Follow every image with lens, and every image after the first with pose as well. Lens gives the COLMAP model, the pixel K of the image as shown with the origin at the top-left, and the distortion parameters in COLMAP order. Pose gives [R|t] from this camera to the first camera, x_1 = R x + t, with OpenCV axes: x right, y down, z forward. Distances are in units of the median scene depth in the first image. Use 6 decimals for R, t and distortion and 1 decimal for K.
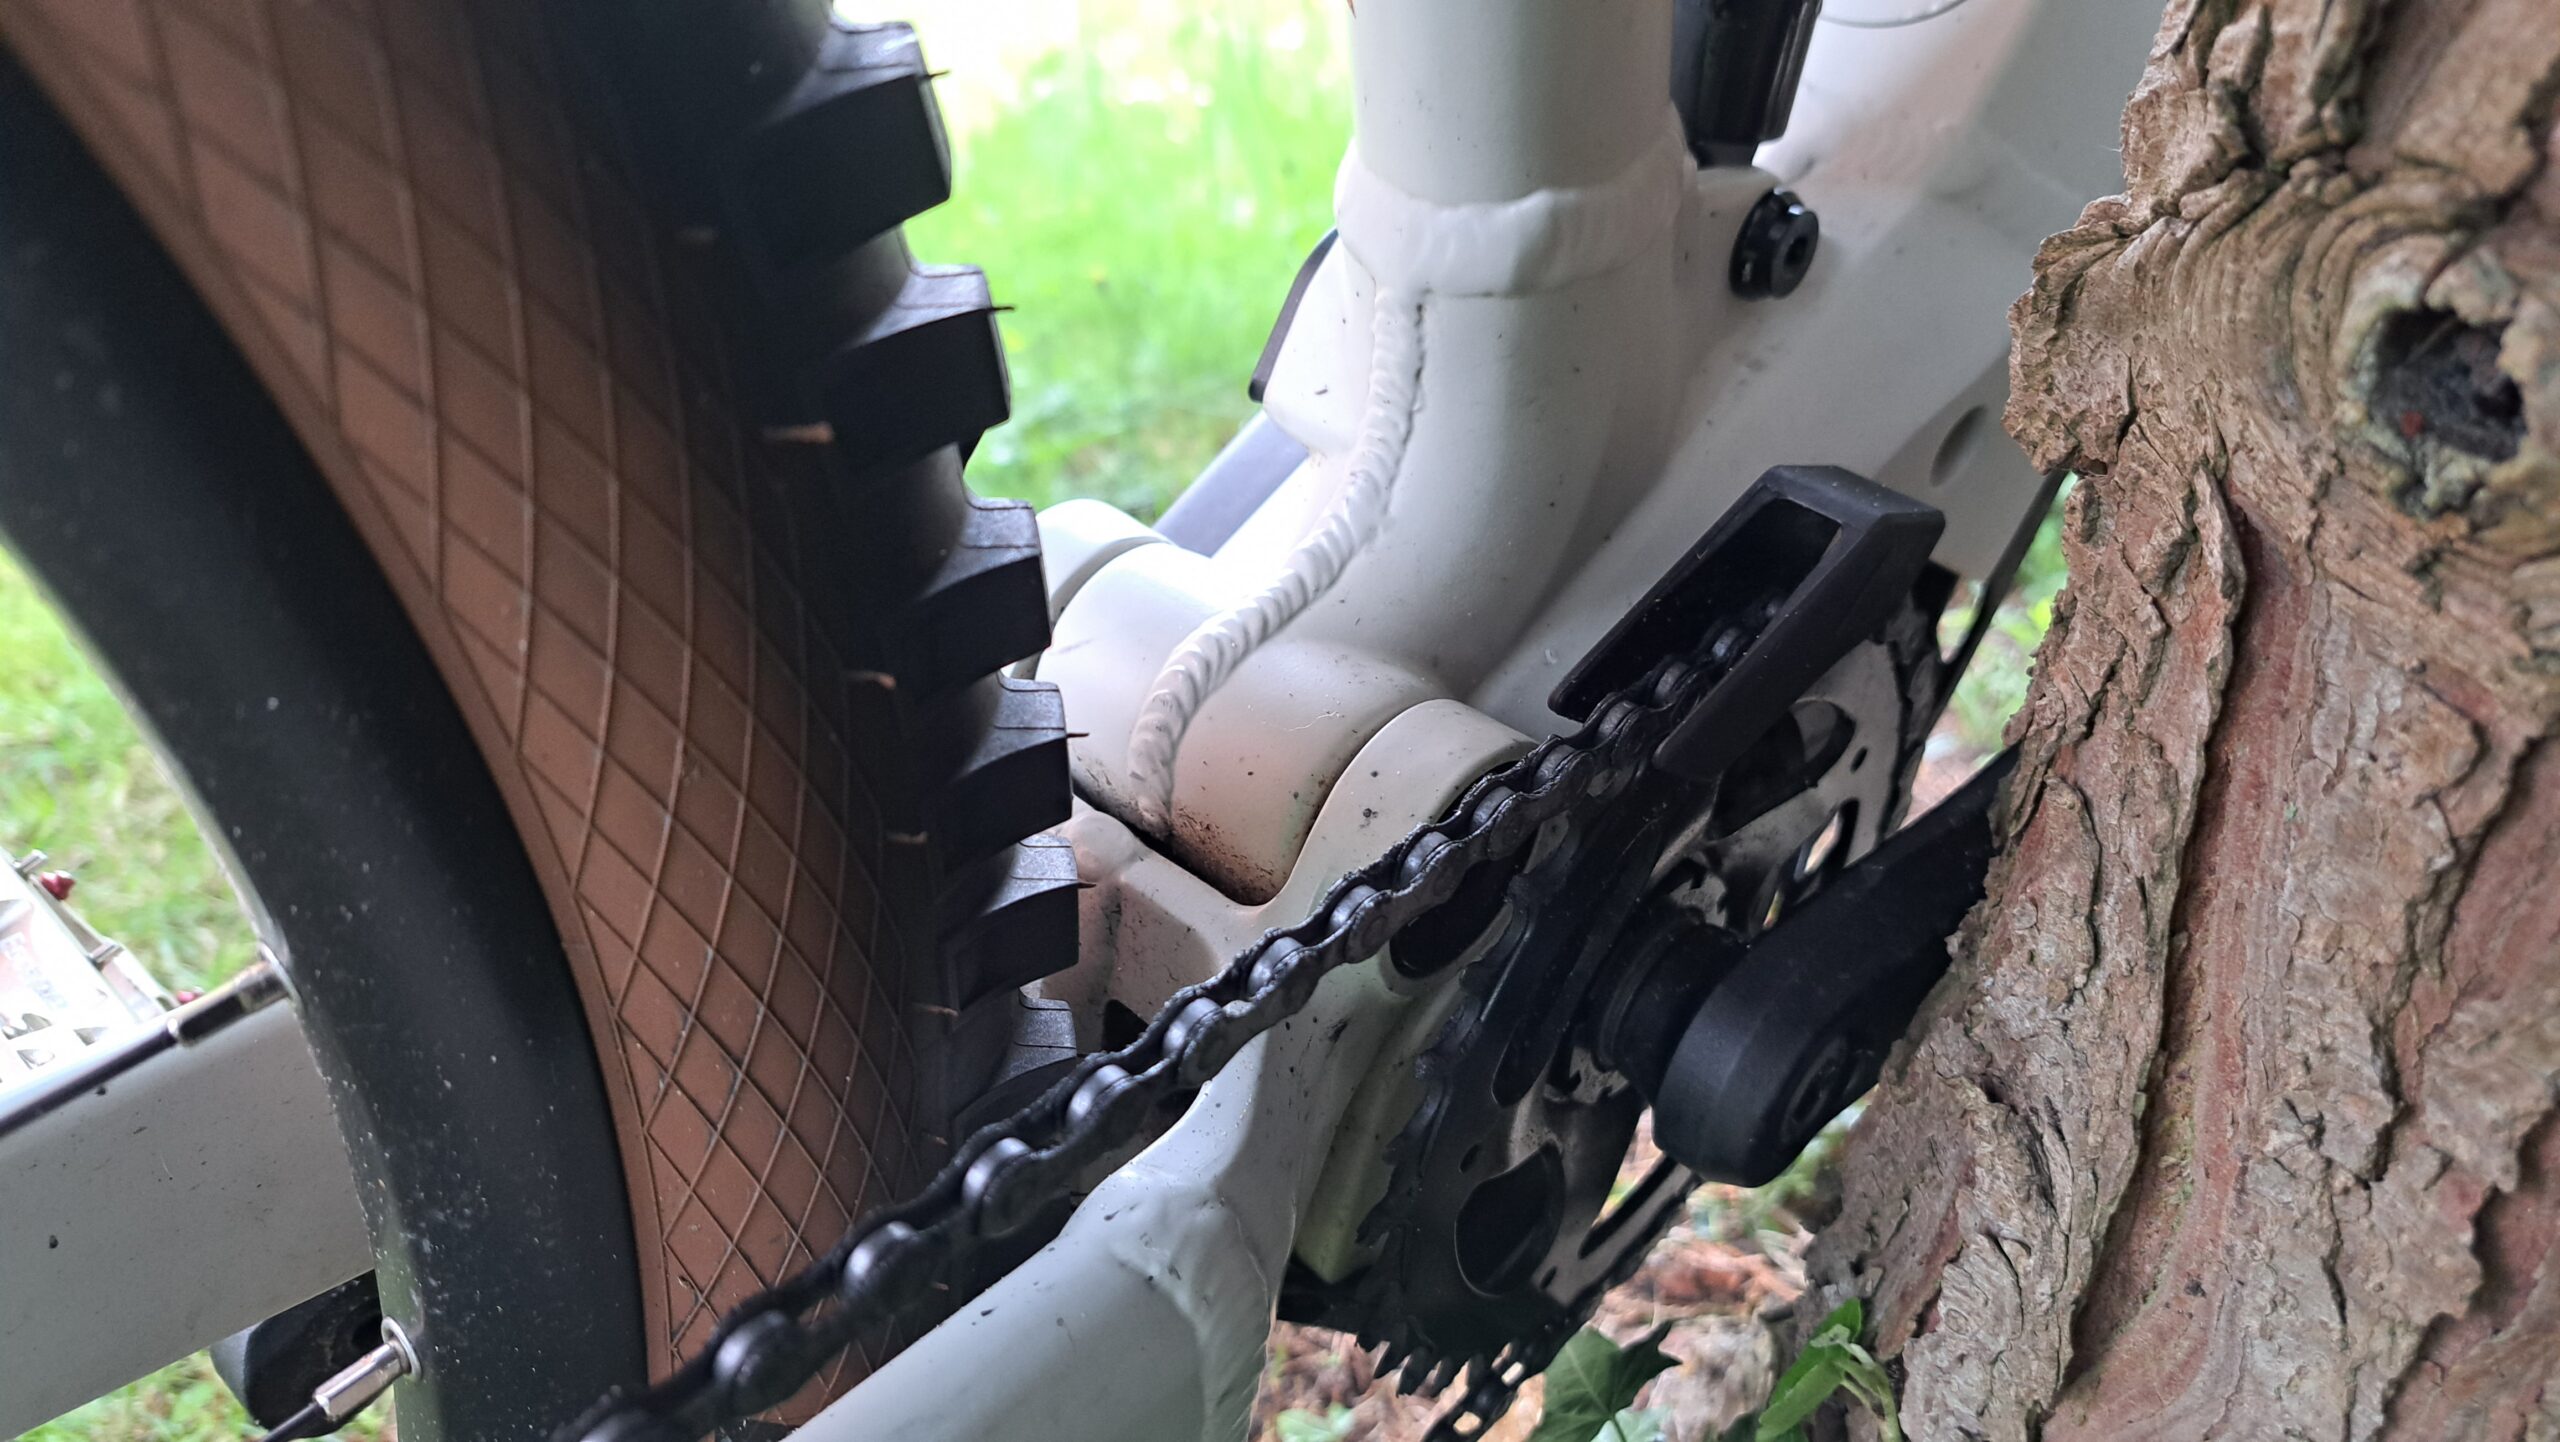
lens RADIAL K [[1782.5, 0, 1212.3], [0, 1782.5, 712.2], [0, 0, 1]] dist [0.016707, -0.034937]
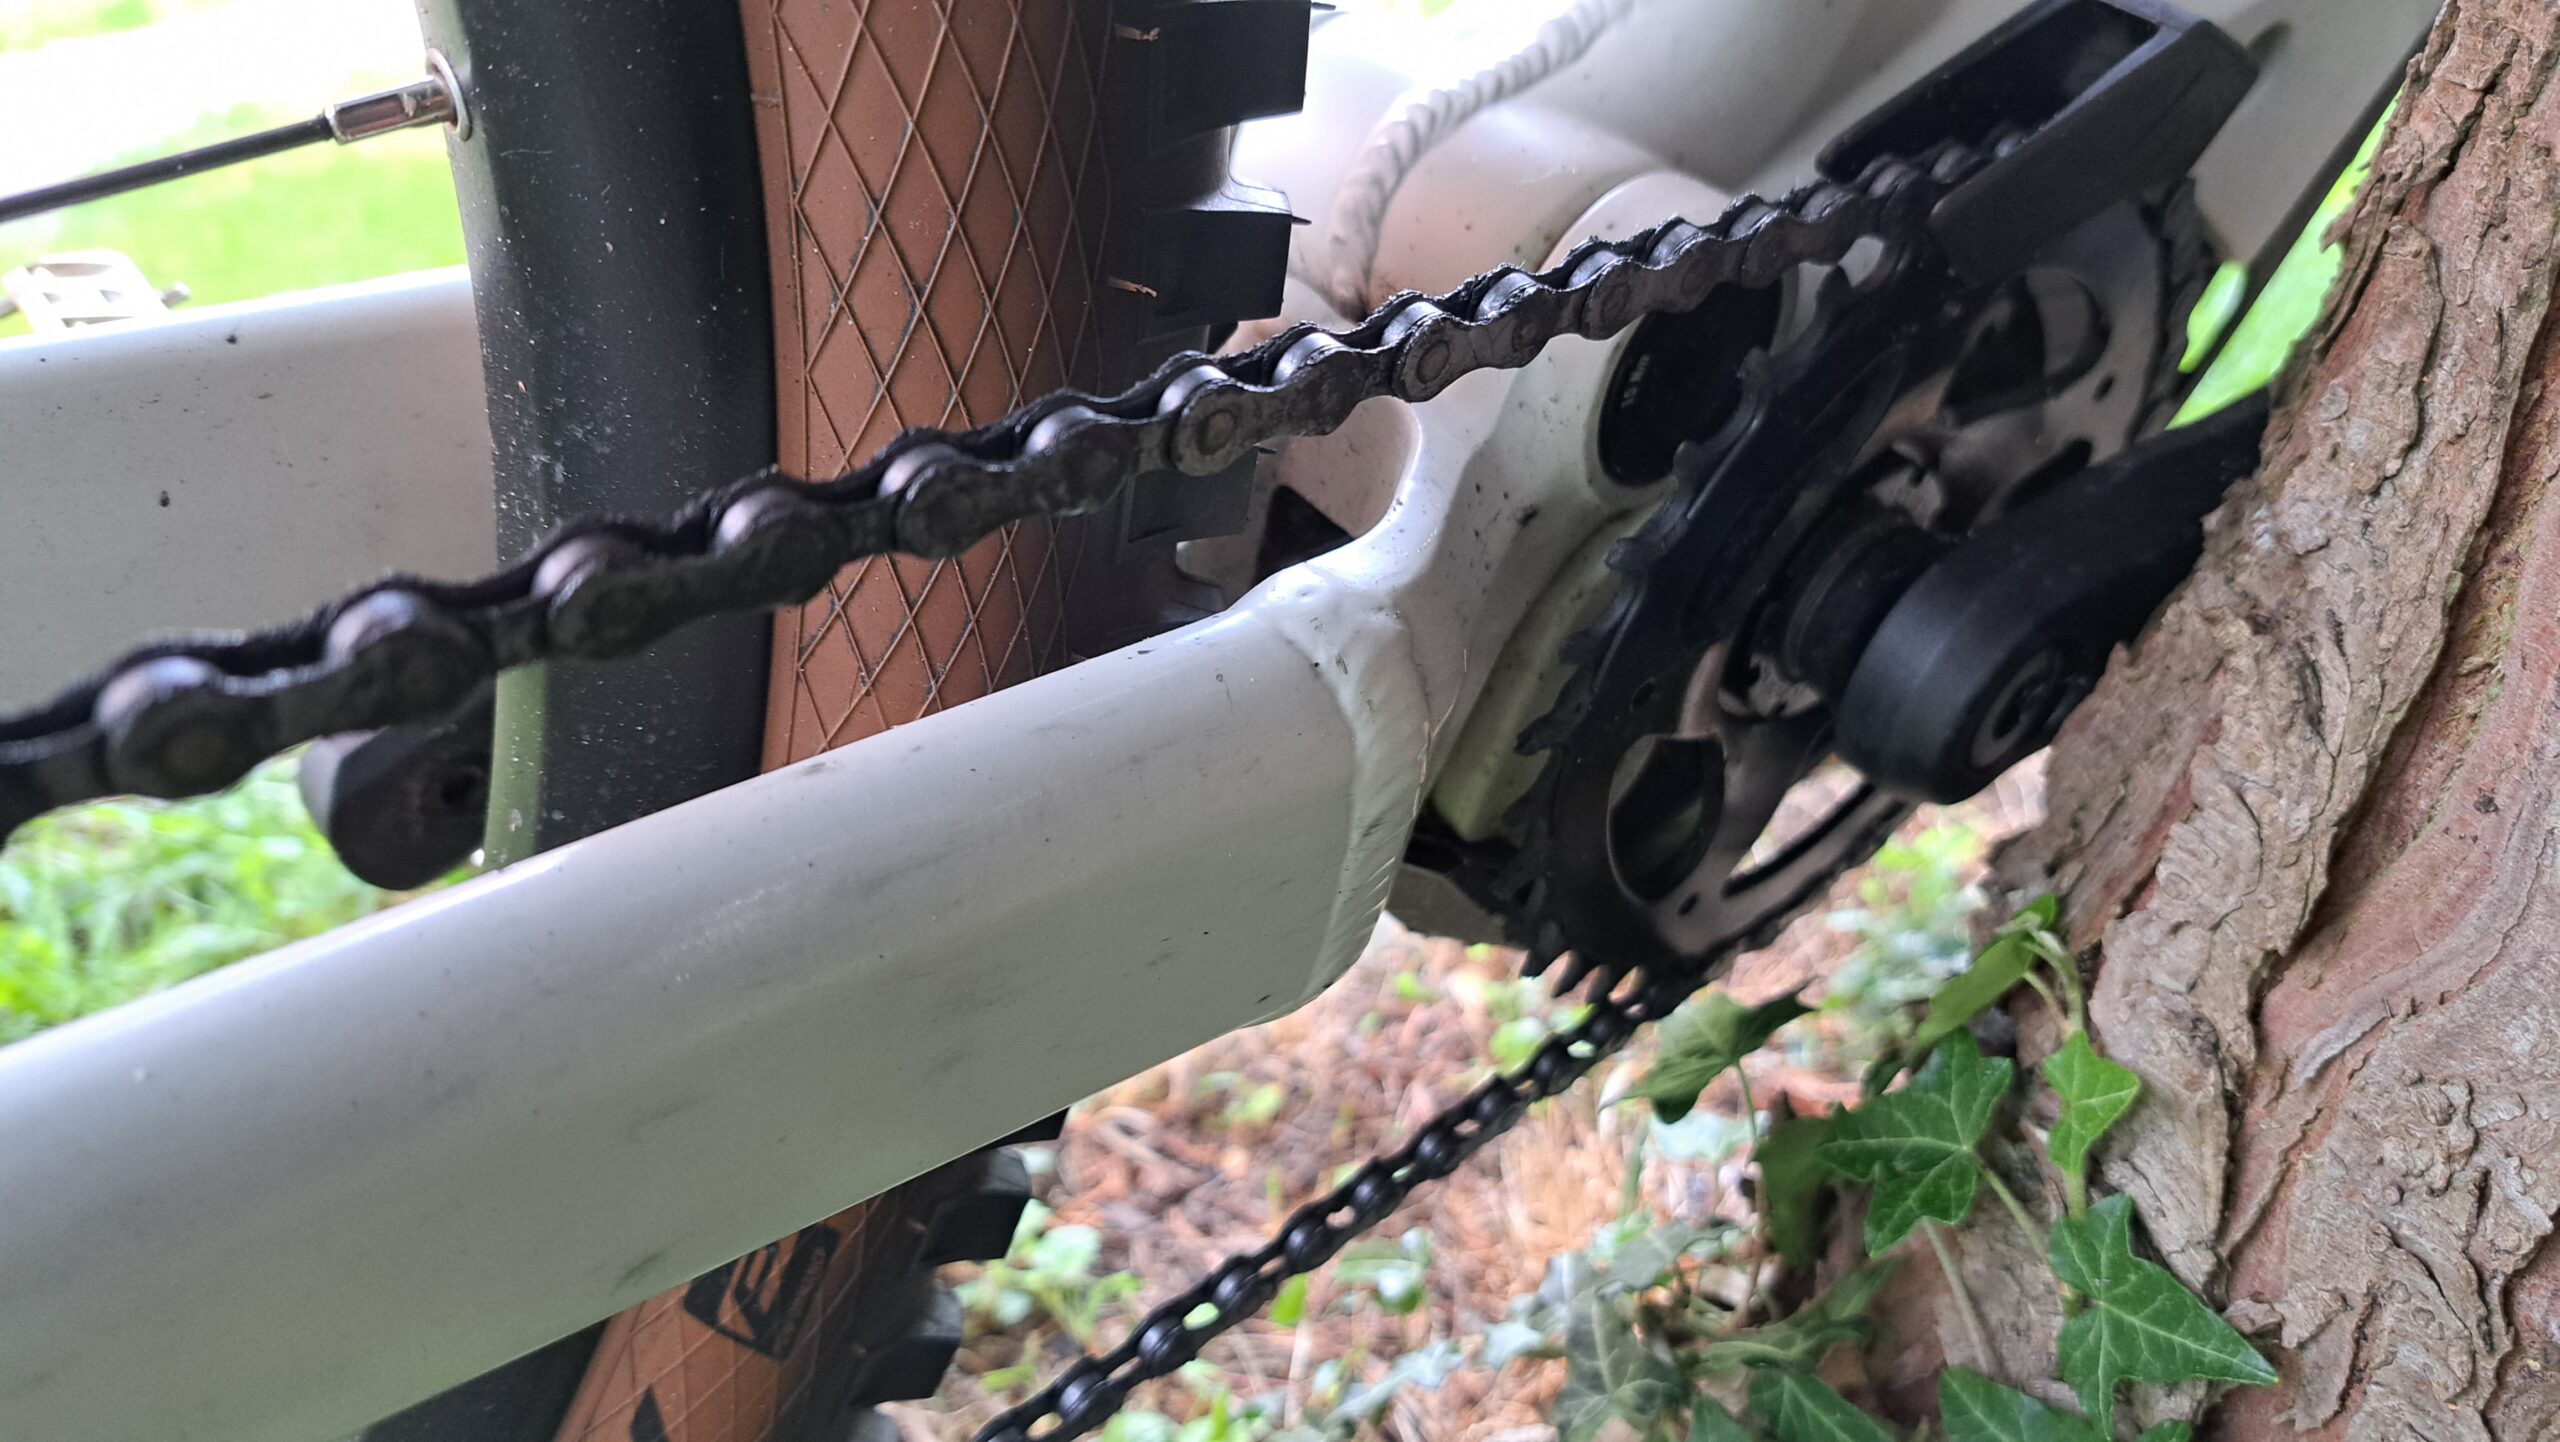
lens RADIAL K [[1782.5, 0, 1202.0], [0, 1782.5, 752.5], [0, 0, 1]] dist [0.016707, -0.034937]
pose [[0.991042, 0.125635, -0.045285, -0.042248], [-0.124453, 0.991829, 0.028059, 0.319831], [0.048440, -0.022172, 0.998580, 0.075383]]
